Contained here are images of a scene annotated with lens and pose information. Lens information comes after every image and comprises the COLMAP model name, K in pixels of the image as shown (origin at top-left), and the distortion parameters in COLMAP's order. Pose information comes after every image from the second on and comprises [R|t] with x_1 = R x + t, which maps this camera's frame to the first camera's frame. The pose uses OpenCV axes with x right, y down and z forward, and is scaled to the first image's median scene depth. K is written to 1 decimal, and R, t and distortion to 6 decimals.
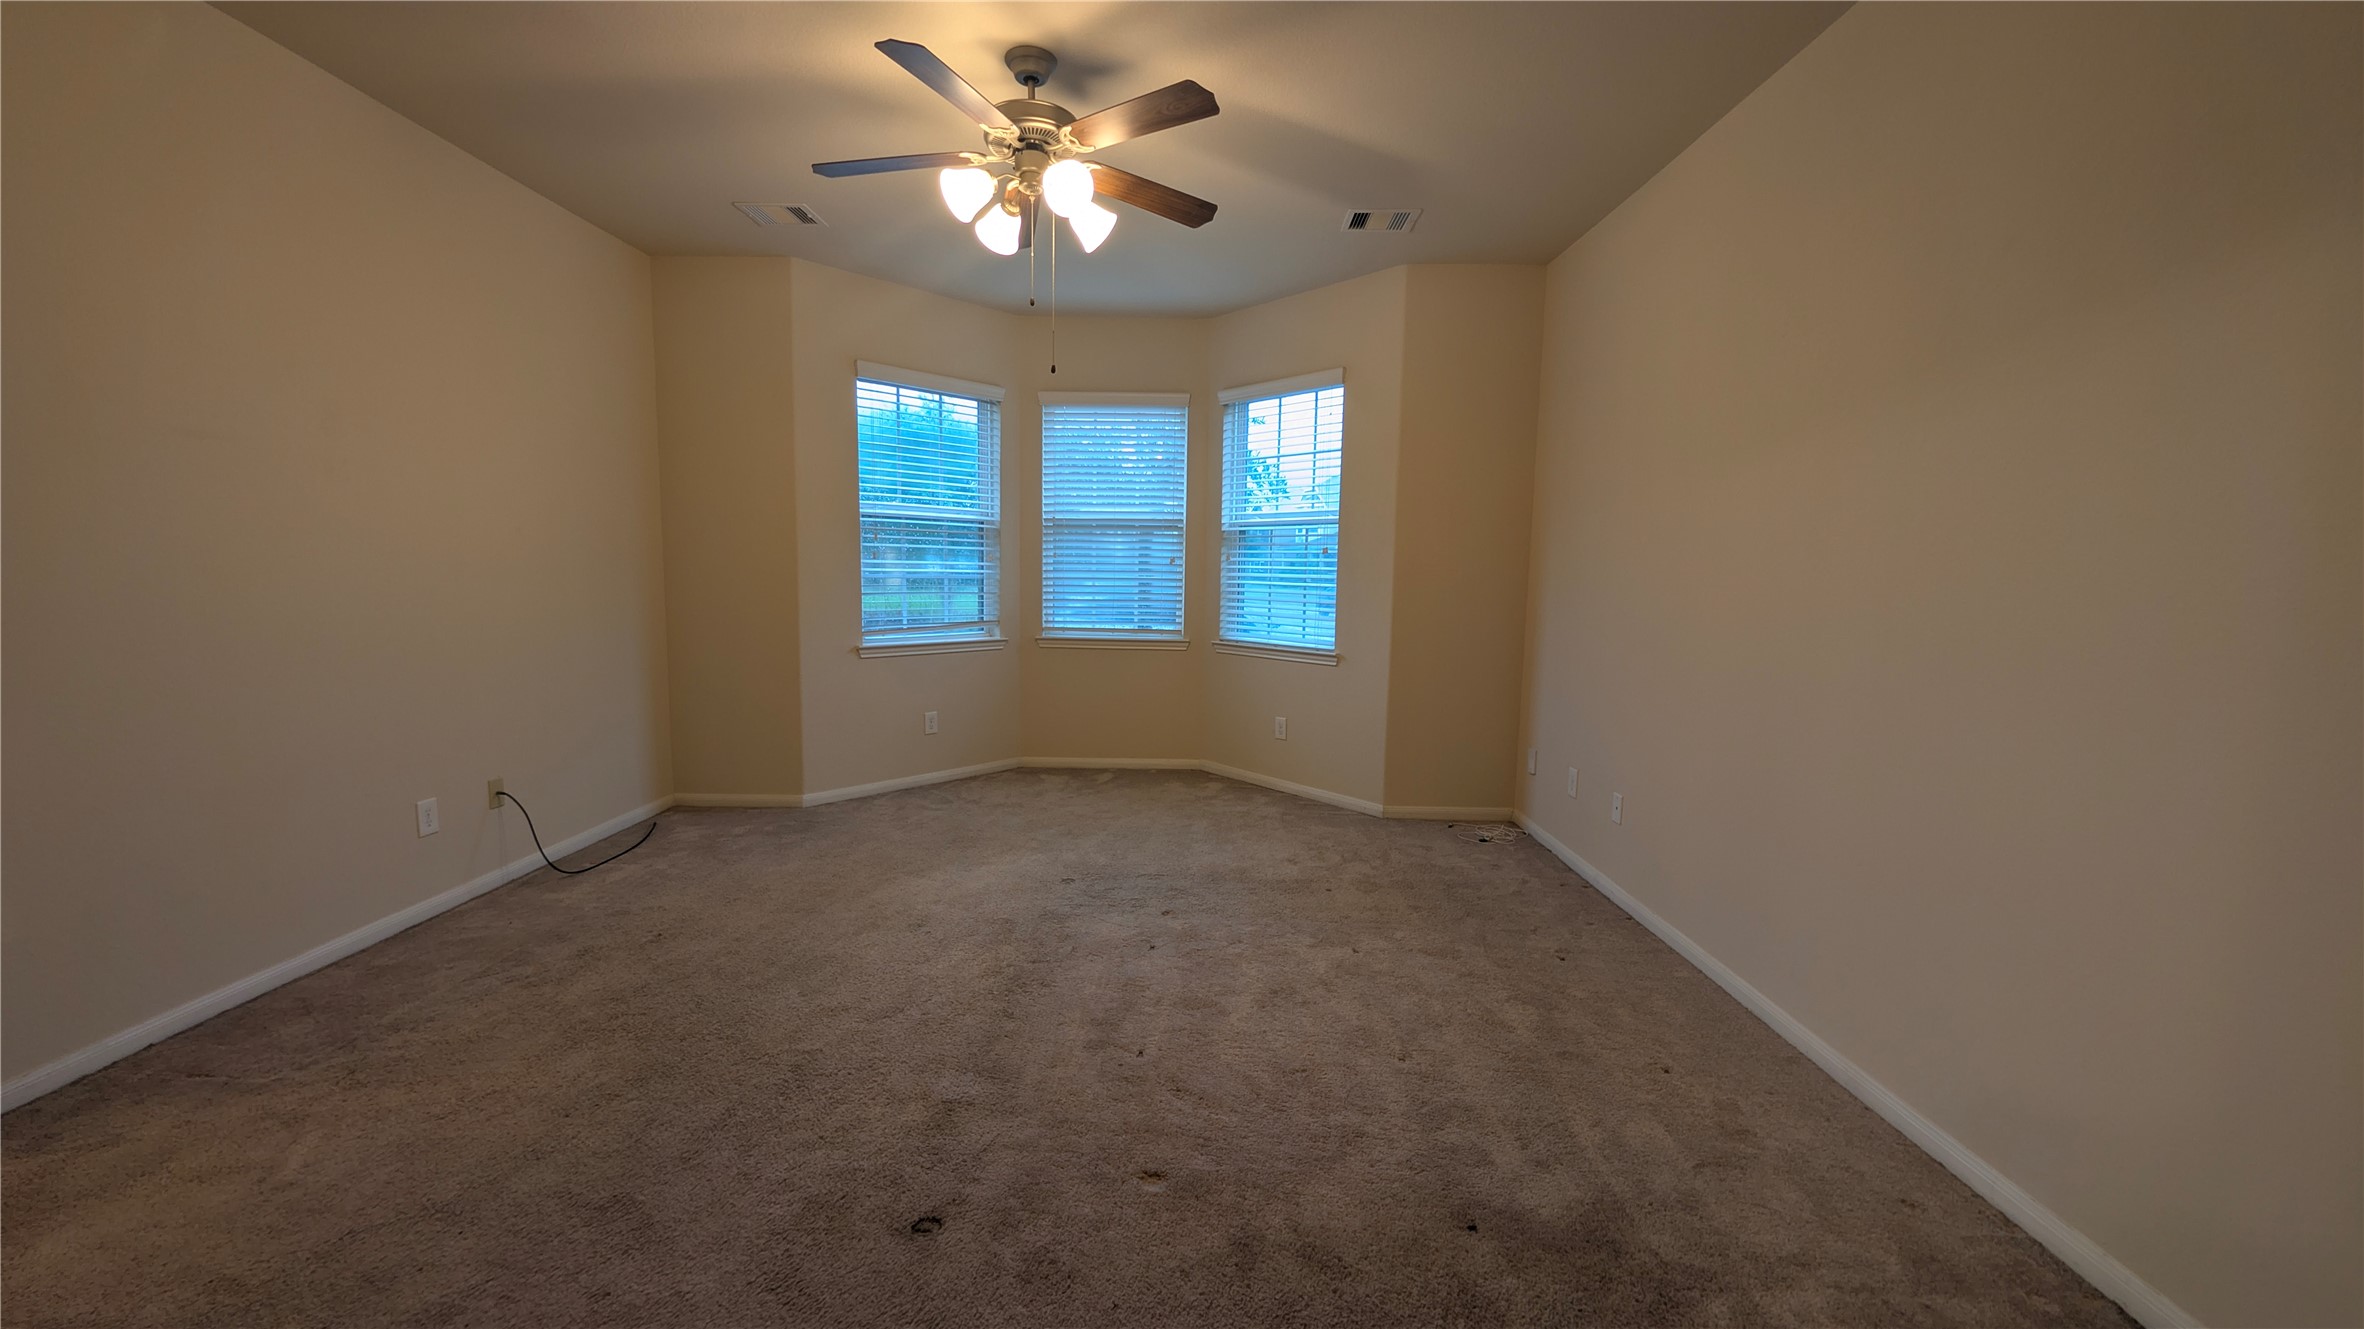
lens RADIAL K [[882.9, 0, 1175.7], [0, 882.9, 674.1], [0, 0, 1]] dist [-0.000386, -0.000109]
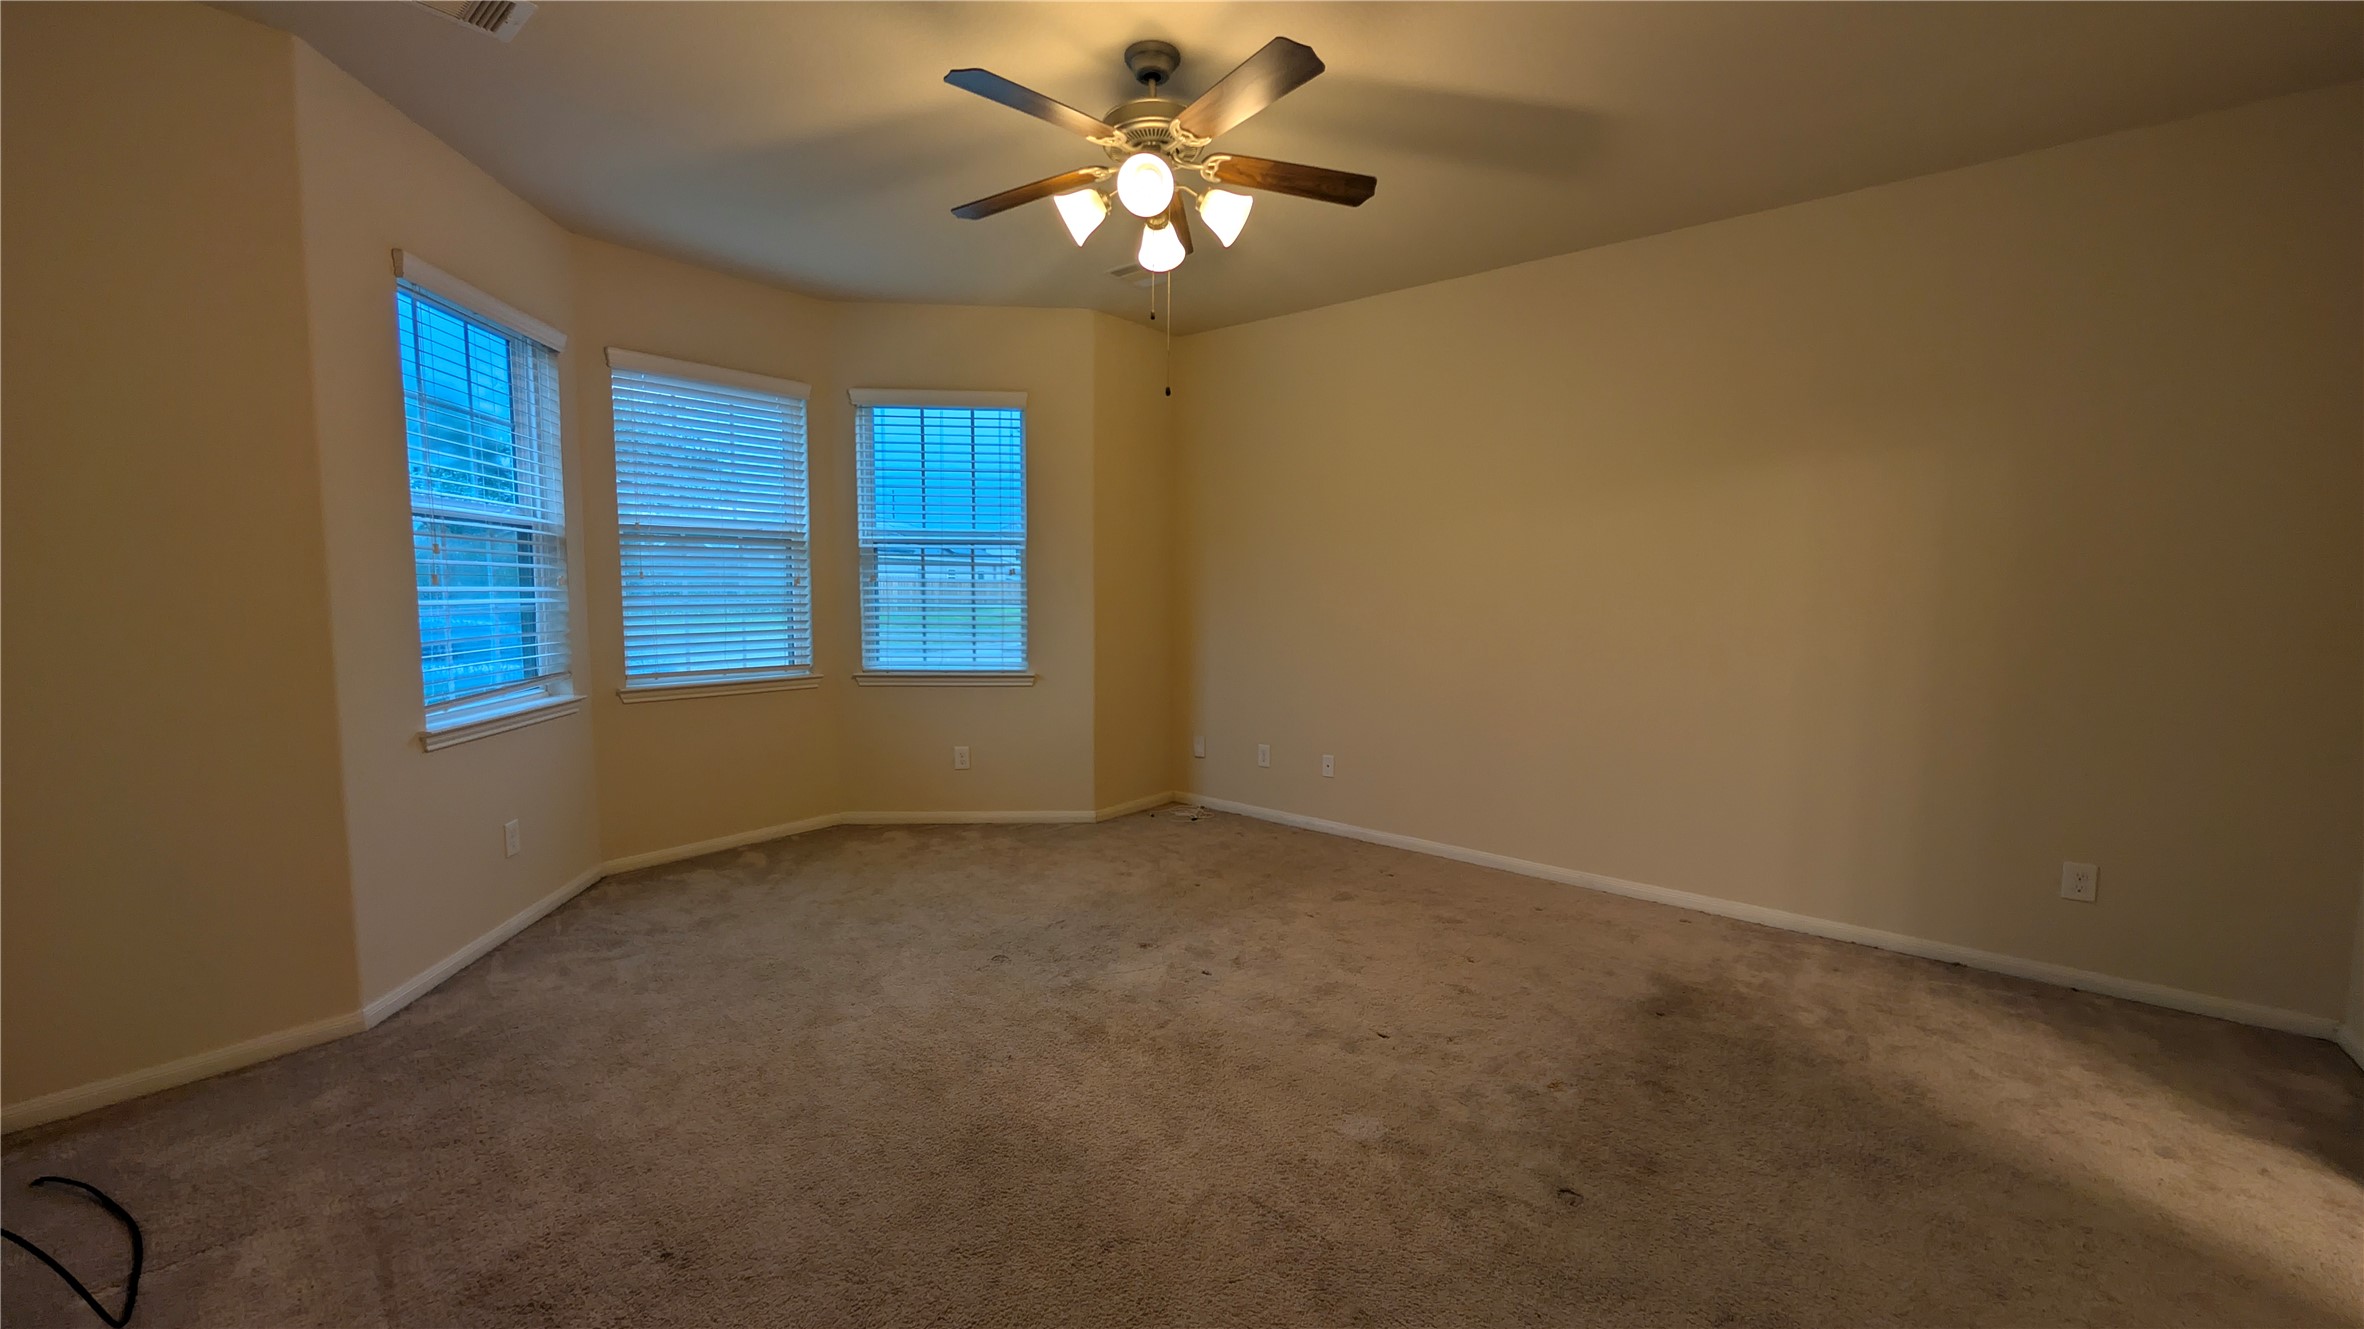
lens RADIAL K [[894.8, 0, 1178.3], [0, 894.8, 662.2], [0, 0, 1]] dist [-0.000375, -0.000140]
pose [[0.621499, -0.078213, 0.779501, -0.534186], [0.094928, 0.995191, 0.024169, -0.046935], [-0.777642, 0.058975, 0.625935, 0.236529]]
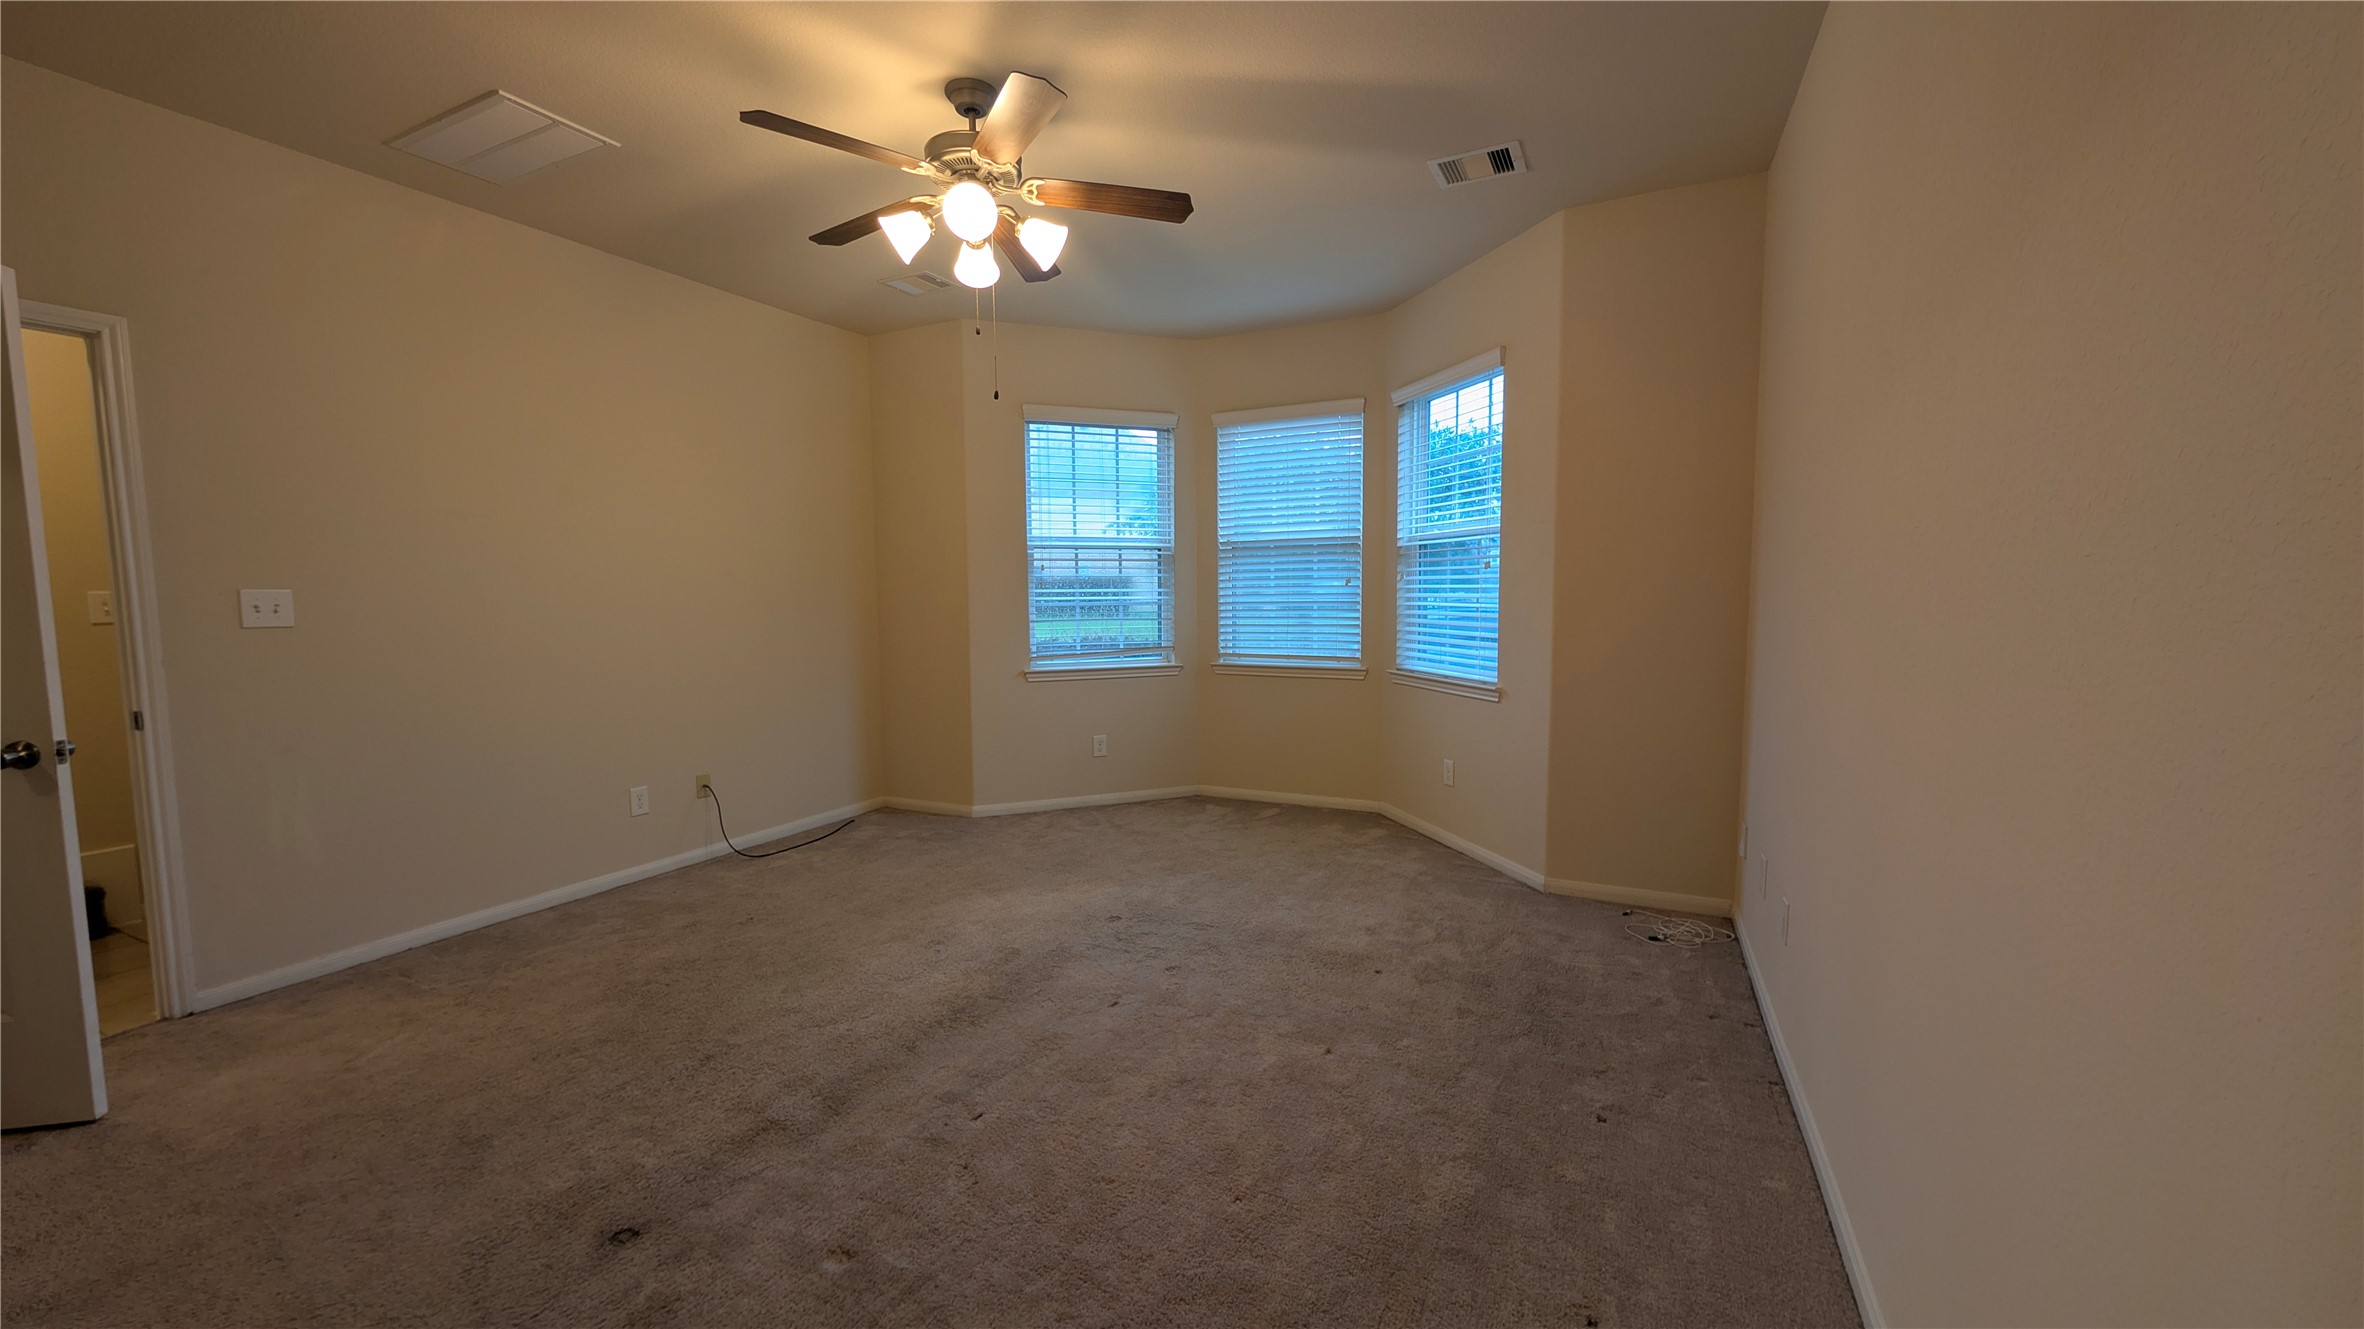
lens RADIAL K [[882.9, 0, 1175.7], [0, 882.9, 674.1], [0, 0, 1]] dist [-0.000386, -0.000109]
pose [[0.902874, 0.015646, -0.429621, 0.275610], [-0.026442, 0.999466, -0.019172, -0.012387], [0.429092, 0.028670, 0.902806, 0.120457]]
